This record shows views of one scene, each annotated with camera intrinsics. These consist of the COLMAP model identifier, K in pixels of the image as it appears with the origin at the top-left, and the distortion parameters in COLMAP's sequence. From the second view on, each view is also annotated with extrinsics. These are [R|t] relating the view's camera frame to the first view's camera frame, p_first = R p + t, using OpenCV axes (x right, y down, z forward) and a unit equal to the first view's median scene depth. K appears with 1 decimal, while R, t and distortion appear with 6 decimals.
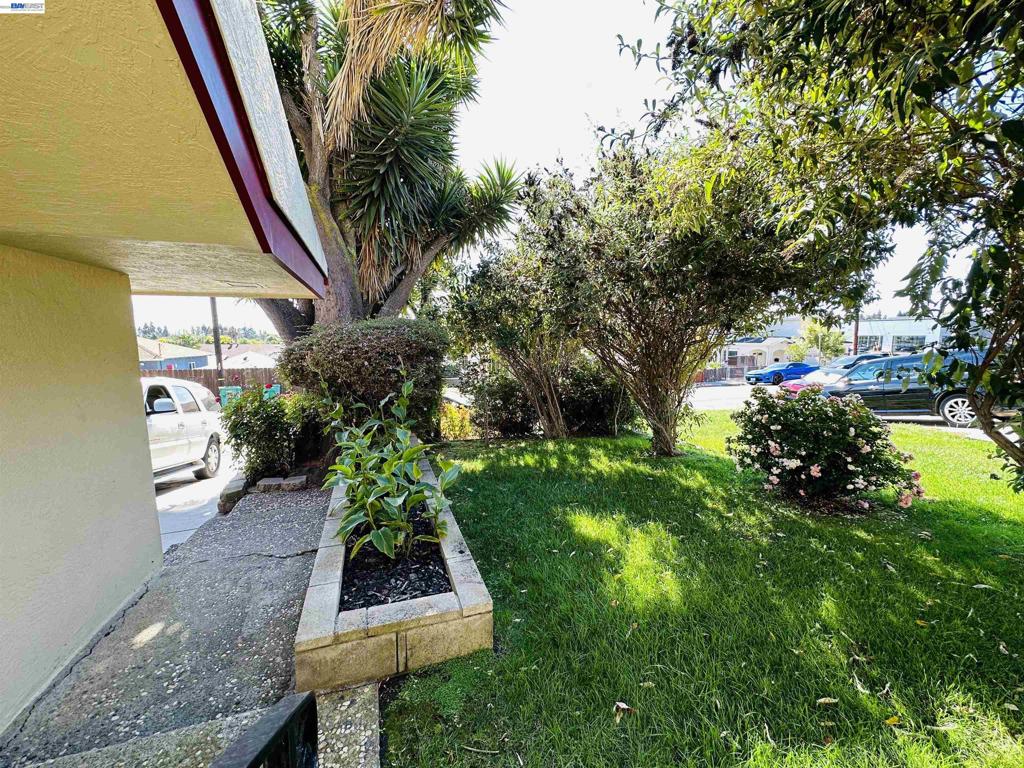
lens RADIAL K [[409.4, 0, 512.0], [0, 409.4, 384.0], [0, 0, 1]] dist [-0.001120, -0.000069]
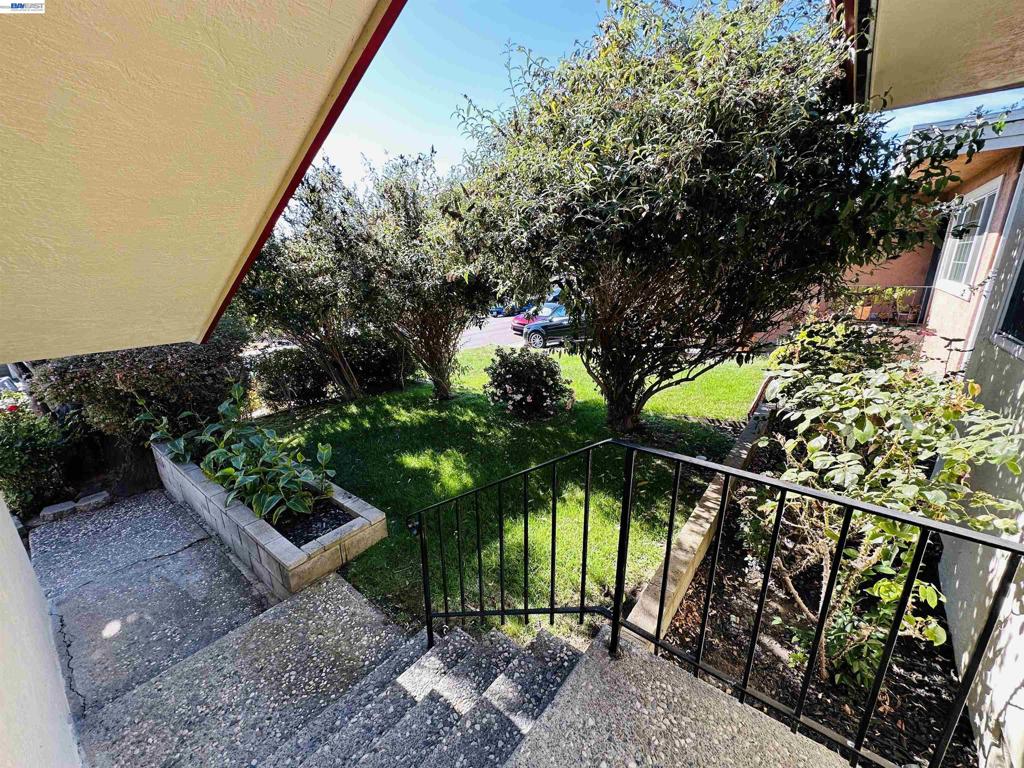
lens RADIAL K [[409.4, 0, 512.0], [0, 409.4, 384.0], [0, 0, 1]] dist [-0.001120, -0.000069]
pose [[0.837812, -0.166936, 0.519811, -0.234770], [0.078870, 0.979127, 0.187324, -0.189122], [-0.540232, -0.115945, 0.833490, -0.433683]]
